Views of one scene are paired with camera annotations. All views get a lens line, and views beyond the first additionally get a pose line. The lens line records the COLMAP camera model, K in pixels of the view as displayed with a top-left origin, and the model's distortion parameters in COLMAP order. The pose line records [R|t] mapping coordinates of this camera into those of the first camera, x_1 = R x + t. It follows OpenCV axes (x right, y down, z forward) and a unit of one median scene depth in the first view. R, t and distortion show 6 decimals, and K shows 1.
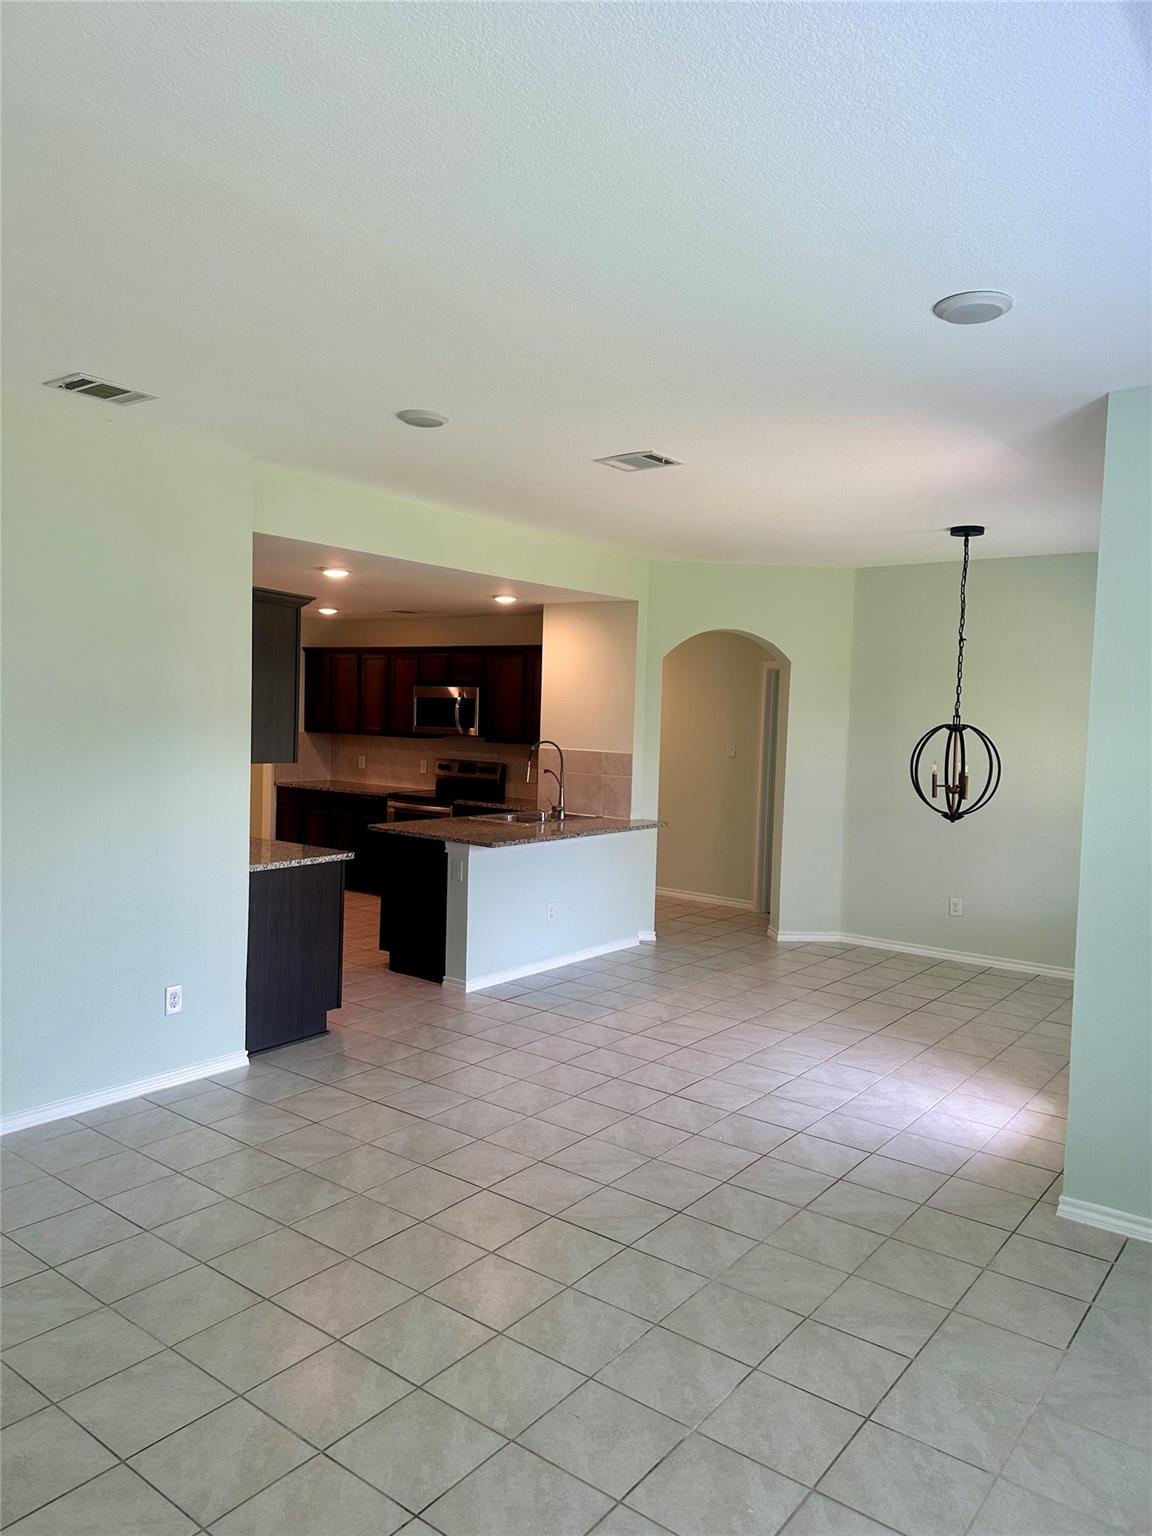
lens RADIAL K [[1069.4, 0, 576.0], [0, 1069.4, 768.0], [0, 0, 1]] dist [-0.002692, -0.002081]
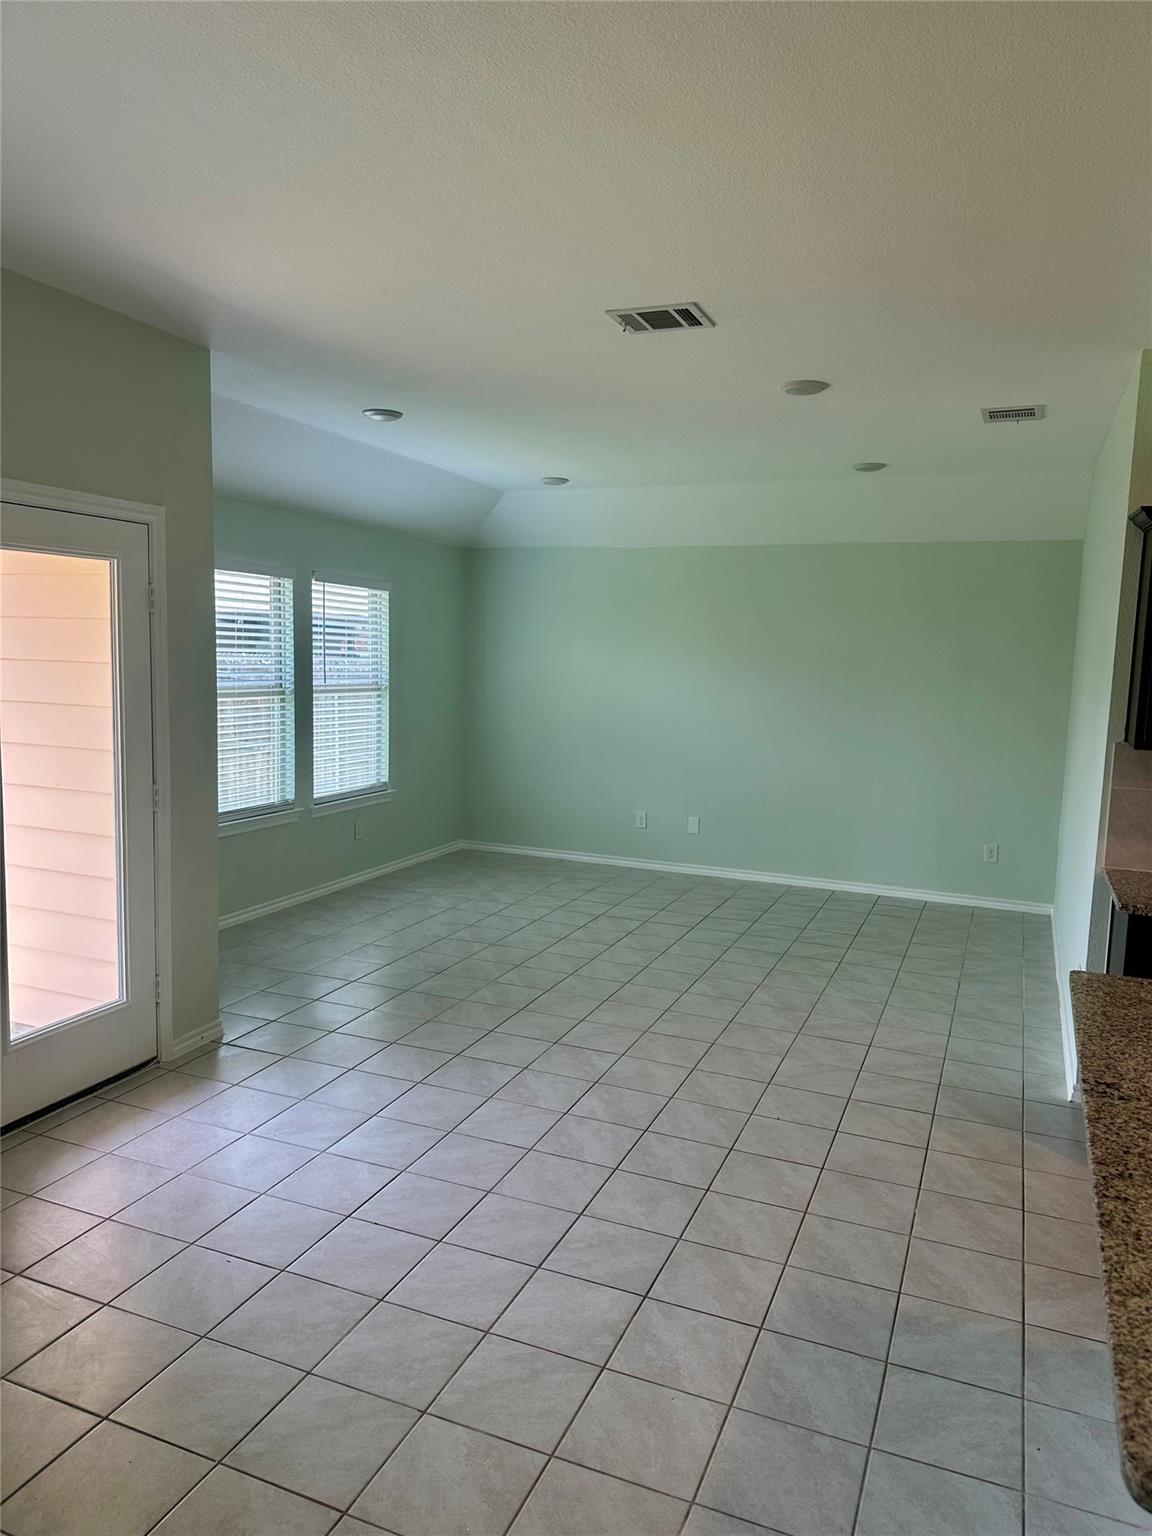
lens RADIAL K [[1069.4, 0, 576.0], [0, 1069.4, 768.0], [0, 0, 1]] dist [-0.002692, -0.002081]
pose [[-0.964275, -0.025330, -0.263689, 0.326287], [-0.069535, 0.984715, 0.159690, -0.095302], [0.255614, 0.172321, -0.951298, 1.854760]]
